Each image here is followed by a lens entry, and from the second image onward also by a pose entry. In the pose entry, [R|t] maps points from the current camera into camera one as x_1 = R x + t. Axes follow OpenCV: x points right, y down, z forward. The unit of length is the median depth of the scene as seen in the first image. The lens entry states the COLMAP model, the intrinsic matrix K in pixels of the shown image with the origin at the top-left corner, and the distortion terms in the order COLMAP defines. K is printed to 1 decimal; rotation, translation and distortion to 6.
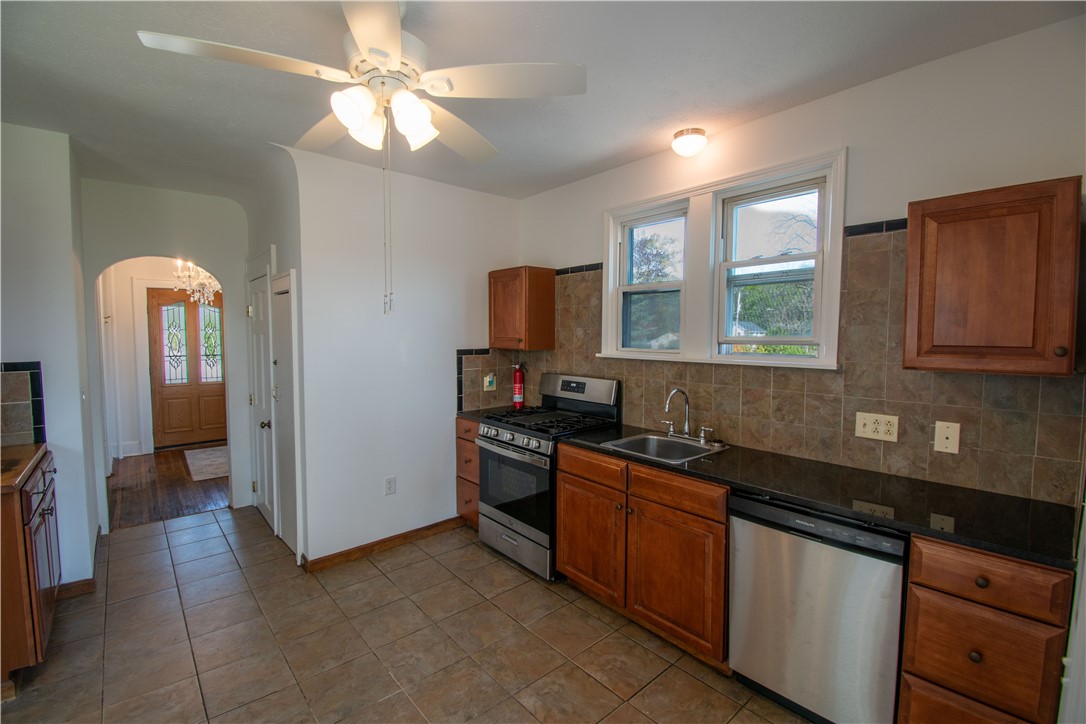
lens RADIAL K [[478.1, 0, 543.0], [0, 478.1, 362.0], [0, 0, 1]] dist [0.017057, -0.023305]
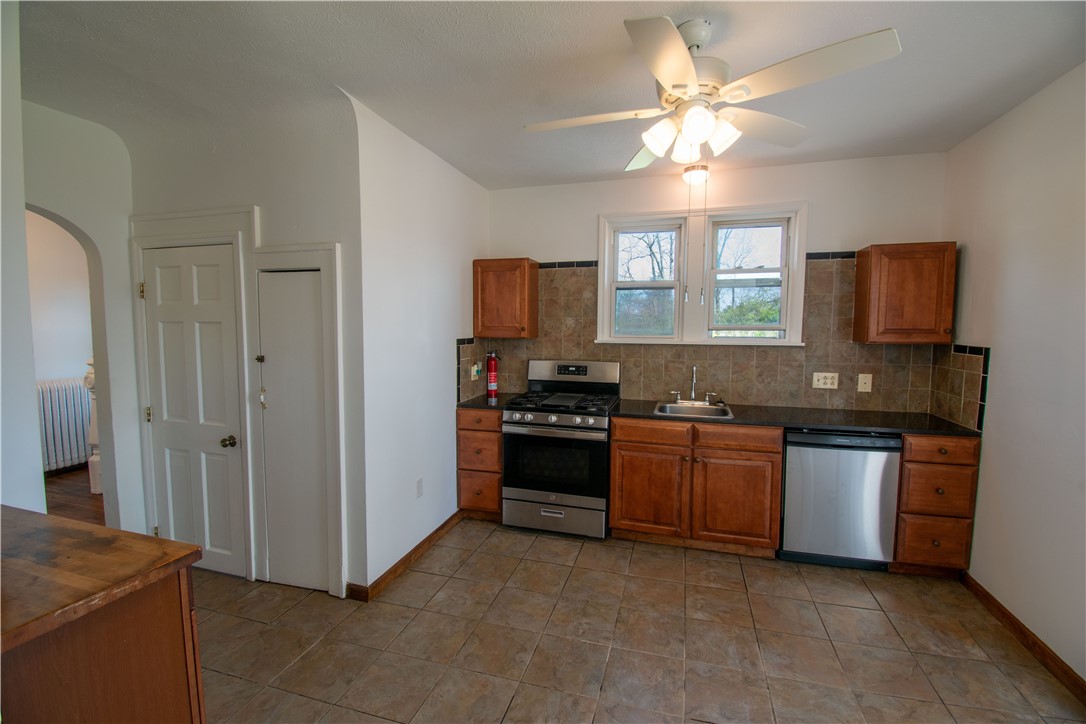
lens RADIAL K [[478.1, 0, 543.0], [0, 478.1, 362.0], [0, 0, 1]] dist [0.017057, -0.023305]
pose [[0.842986, -0.042454, 0.536257, -0.776741], [0.031956, 0.999073, 0.028860, -0.002859], [-0.536985, -0.007192, 0.843561, 0.126849]]
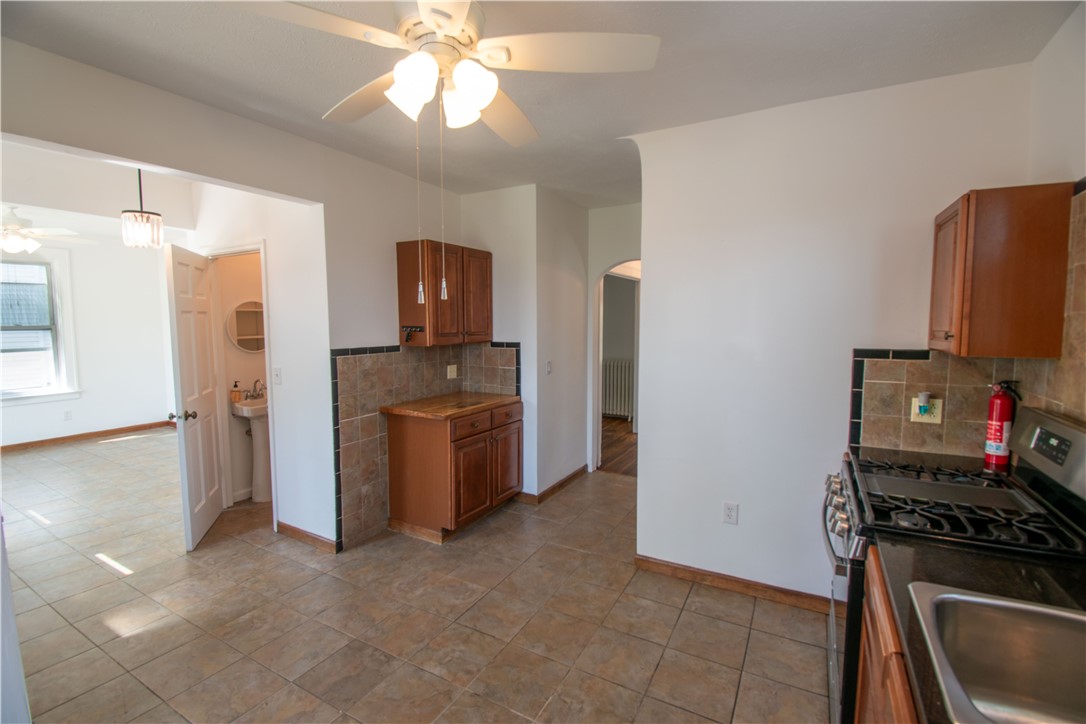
lens RADIAL K [[476.3, 0, 539.5], [0, 476.3, 358.9], [0, 0, 1]] dist [0.018775, -0.022946]
pose [[0.335627, 0.069834, -0.939403, 0.400161], [-0.053405, 0.997055, 0.055039, -0.035568], [0.940480, 0.031696, 0.338368, 0.539659]]
